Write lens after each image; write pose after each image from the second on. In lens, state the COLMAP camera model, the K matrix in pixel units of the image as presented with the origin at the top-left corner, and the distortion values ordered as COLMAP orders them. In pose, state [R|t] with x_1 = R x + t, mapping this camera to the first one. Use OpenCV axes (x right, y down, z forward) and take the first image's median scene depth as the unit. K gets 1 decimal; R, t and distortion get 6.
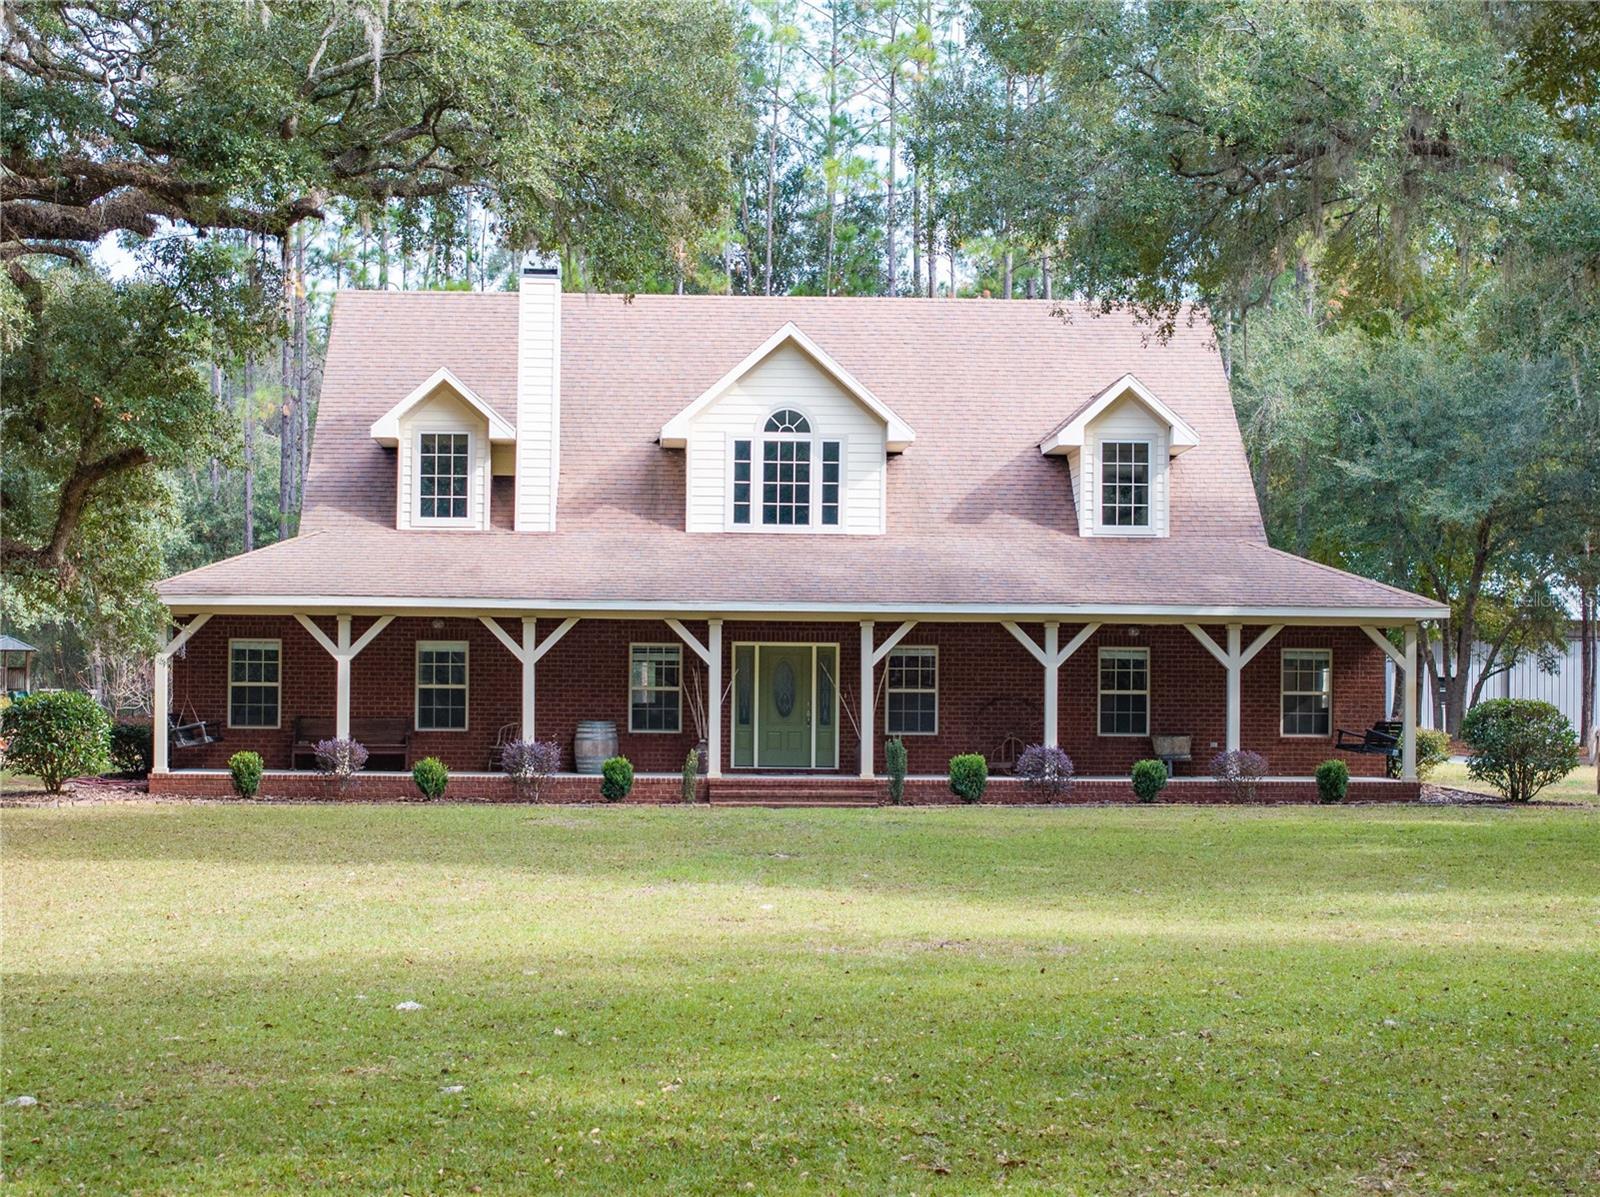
lens RADIAL K [[3228.0, 0, 789.4], [0, 3228.0, 639.2], [0, 0, 1]] dist [-0.221569, 1.614031]
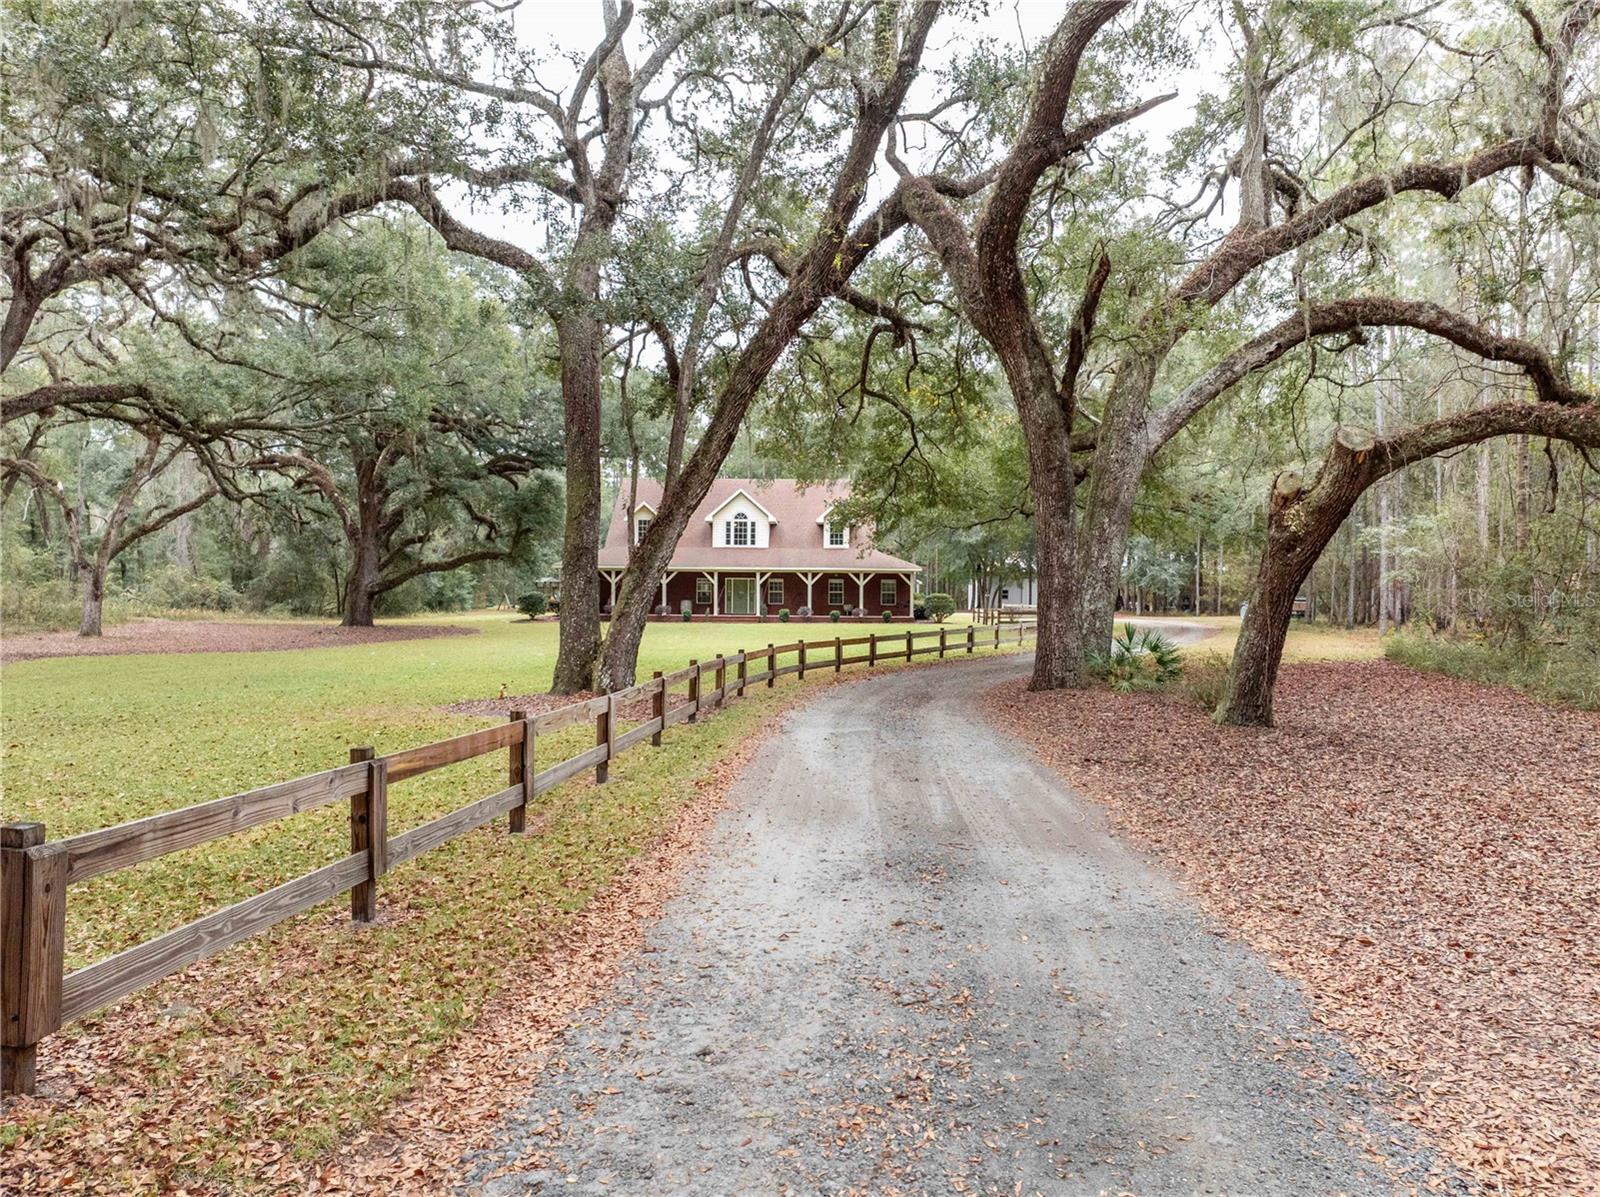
lens RADIAL K [[1129.9, 0, 800.0], [0, 1129.9, 598.5], [0, 0, 1]] dist [-0.021259, -0.001559]
pose [[0.997558, -0.000157, -0.069847, 0.155606], [0.001258, 0.999876, 0.015727, 0.004042], [0.069836, -0.015776, 0.997434, -0.245338]]
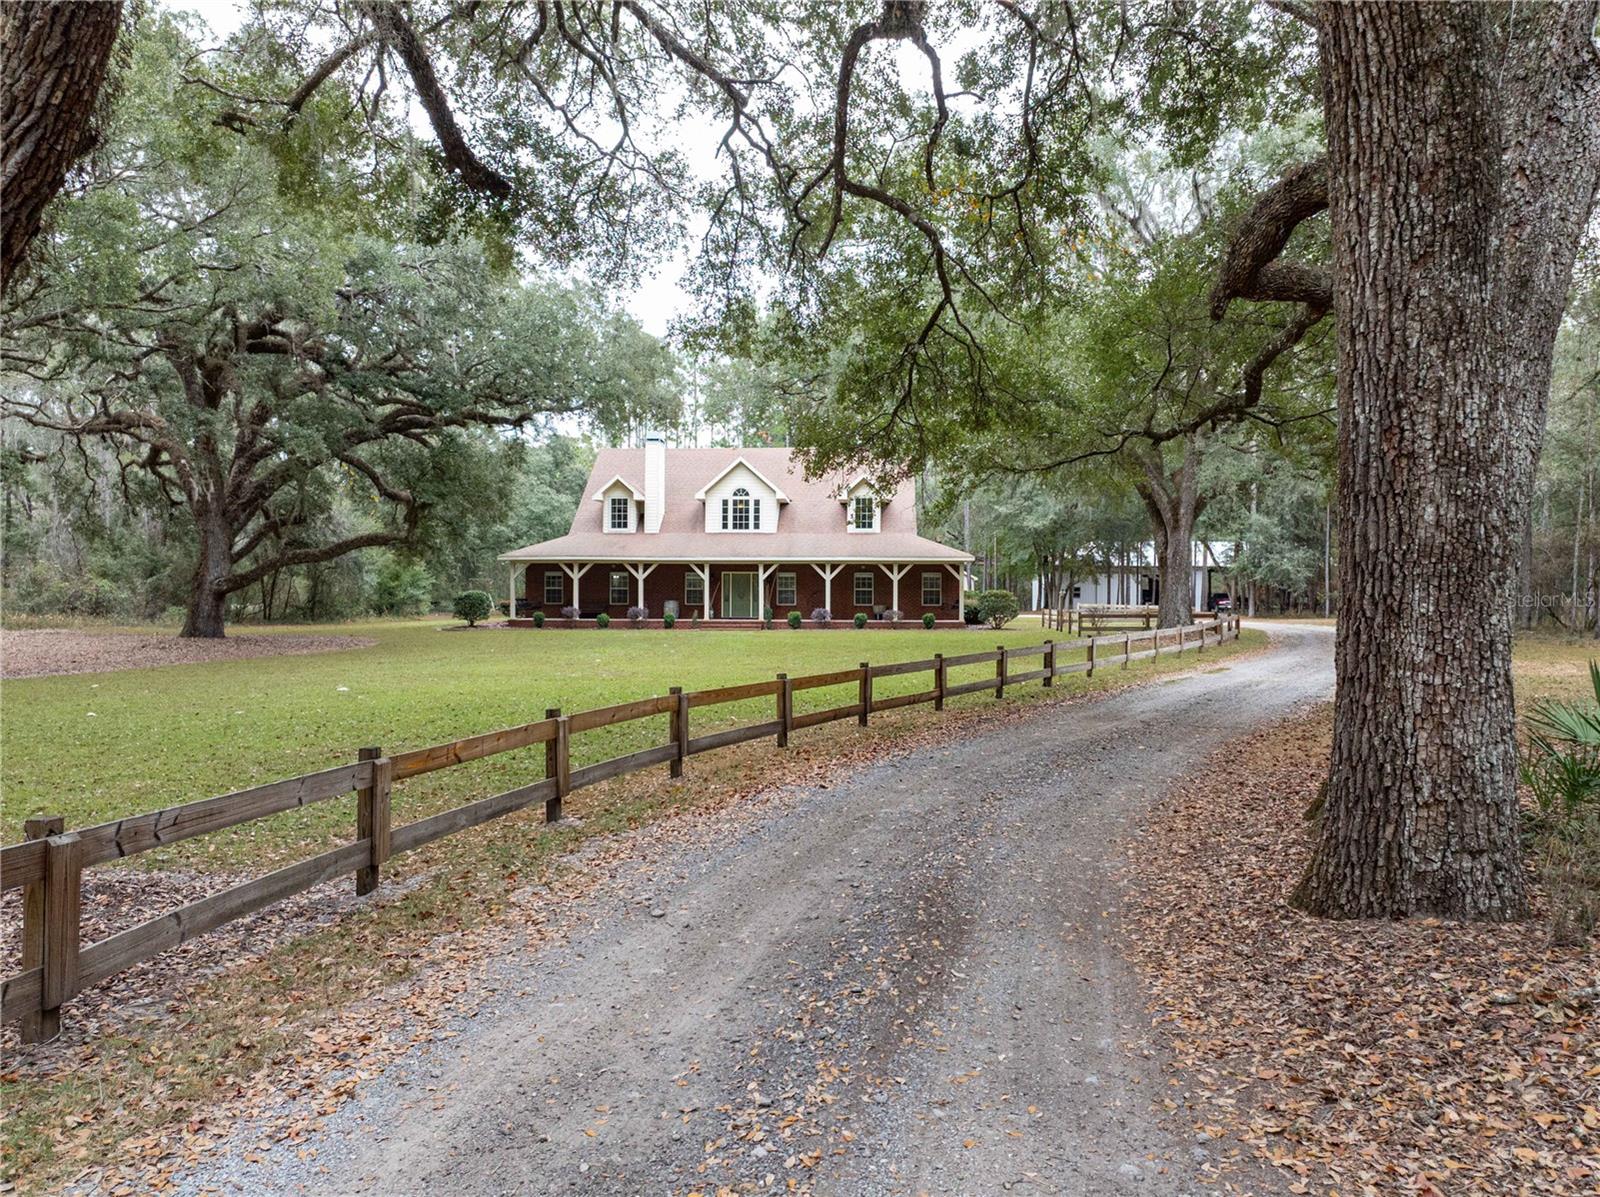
lens RADIAL K [[1143.5, 0, 802.1], [0, 1143.5, 597.1], [0, 0, 1]] dist [-0.038913, 0.021767]
pose [[0.993011, -0.004880, -0.117922, 0.171435], [0.006545, 0.999884, 0.013734, 0.009707], [0.117841, -0.014410, 0.992928, 0.030591]]
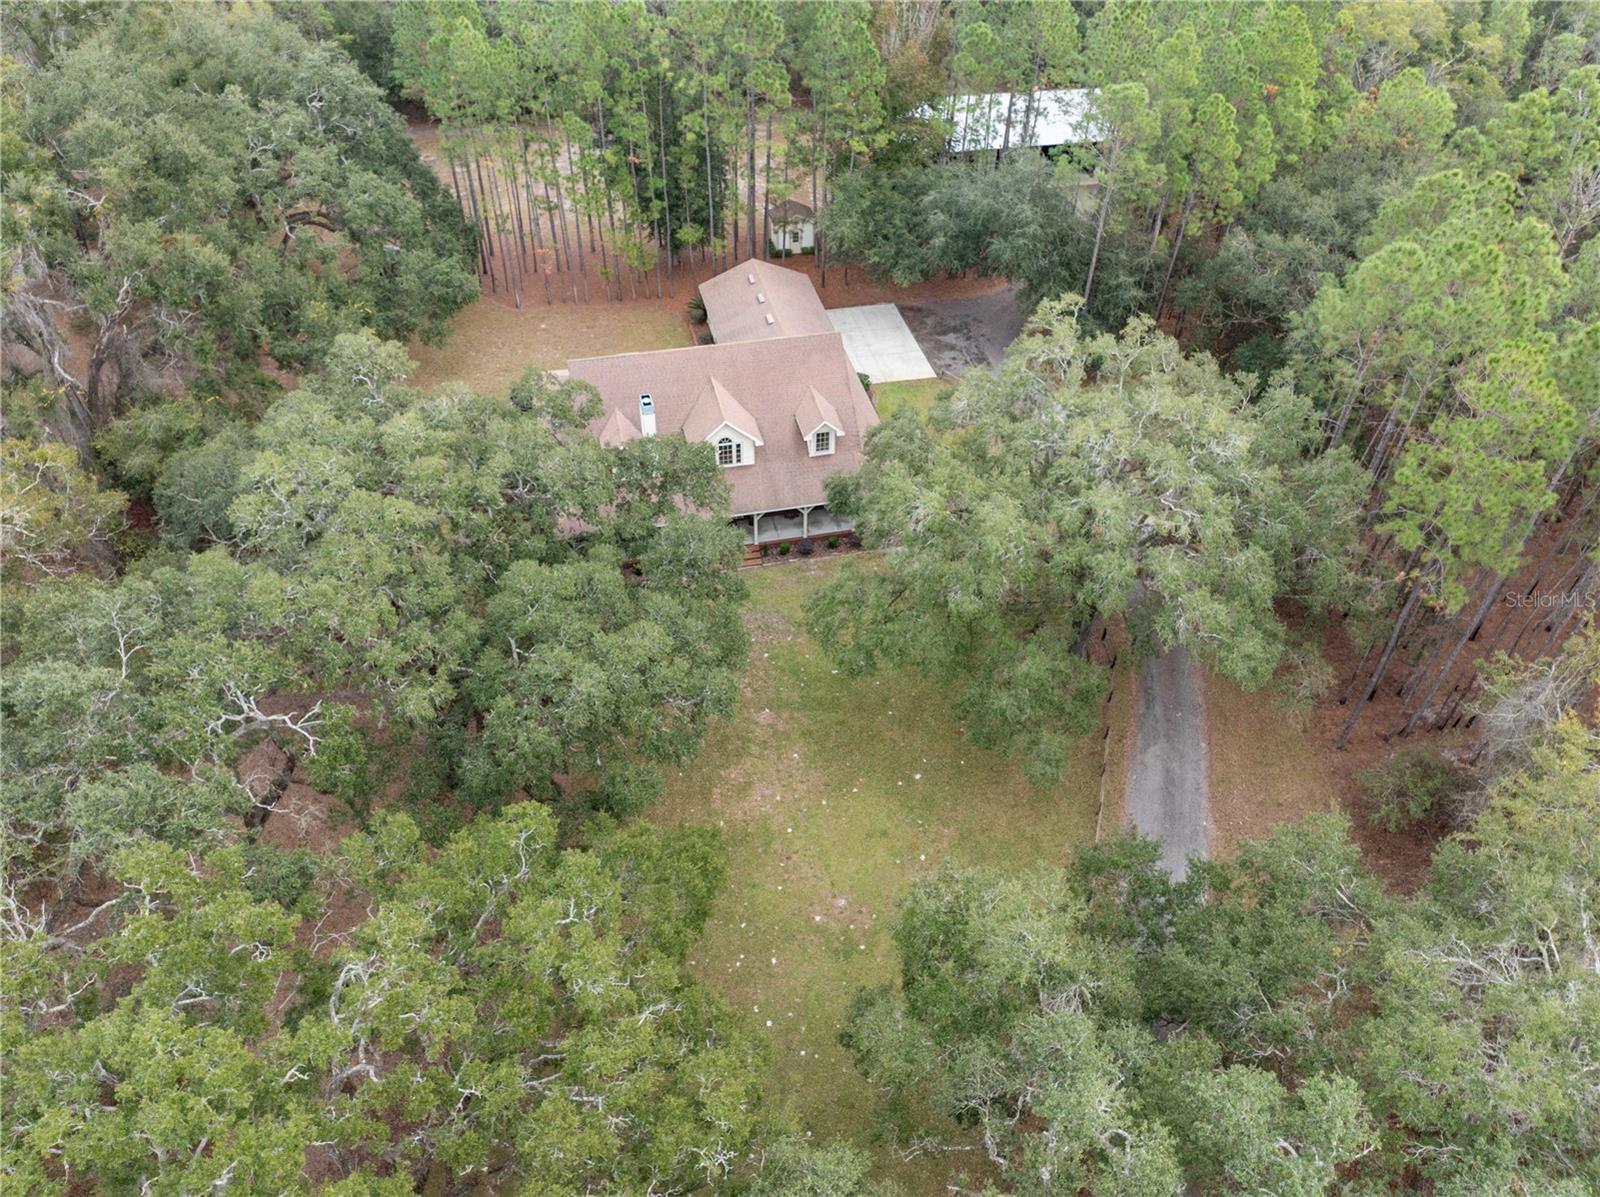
lens RADIAL K [[1143.5, 0, 802.1], [0, 1143.5, 597.1], [0, 0, 1]] dist [-0.038913, 0.021767]
pose [[0.983003, -0.125606, 0.133893, -0.104874], [-0.006657, 0.704451, 0.709722, -0.822611], [-0.183466, -0.698550, 0.691641, 0.046670]]
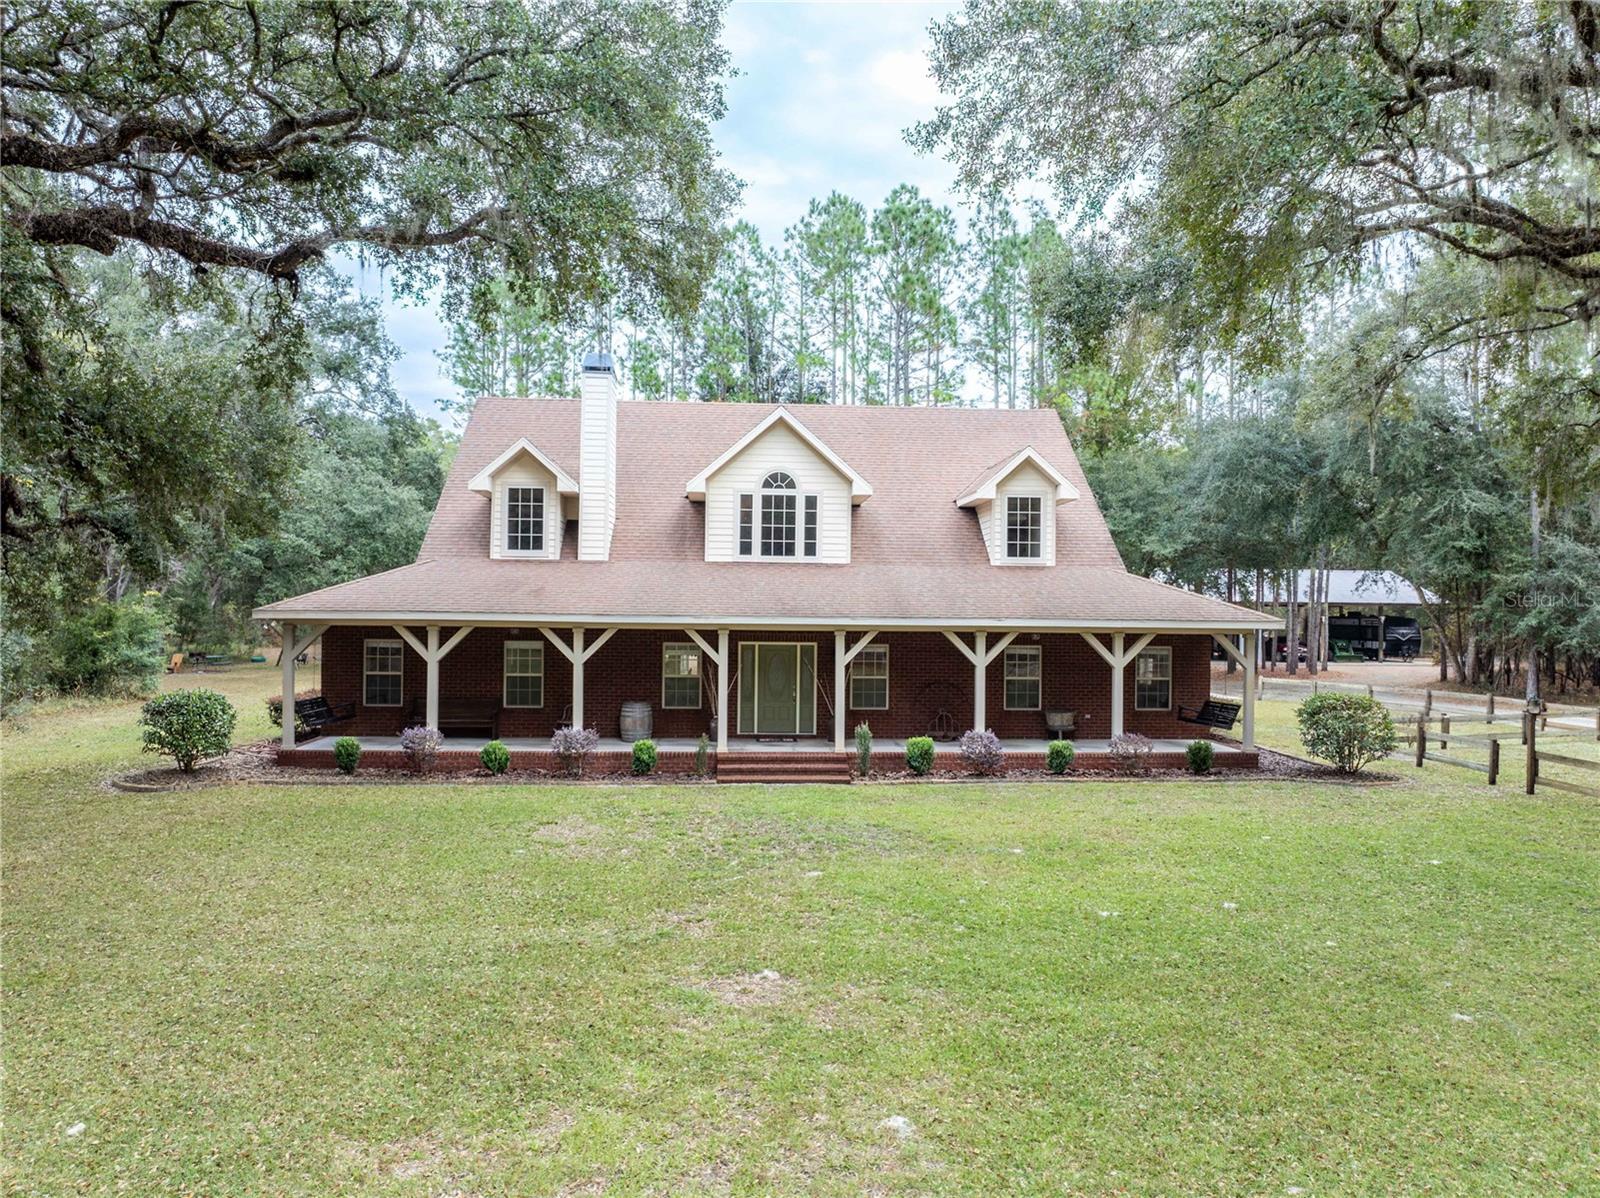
lens RADIAL K [[1112.7, 0, 797.2], [0, 1112.7, 603.2], [0, 0, 1]] dist [-0.046048, 0.003248]
pose [[0.999846, 0.002536, 0.017388, -0.001081], [-0.002727, 0.999936, 0.010970, -0.021313], [-0.017359, -0.011016, 0.999789, 0.542818]]
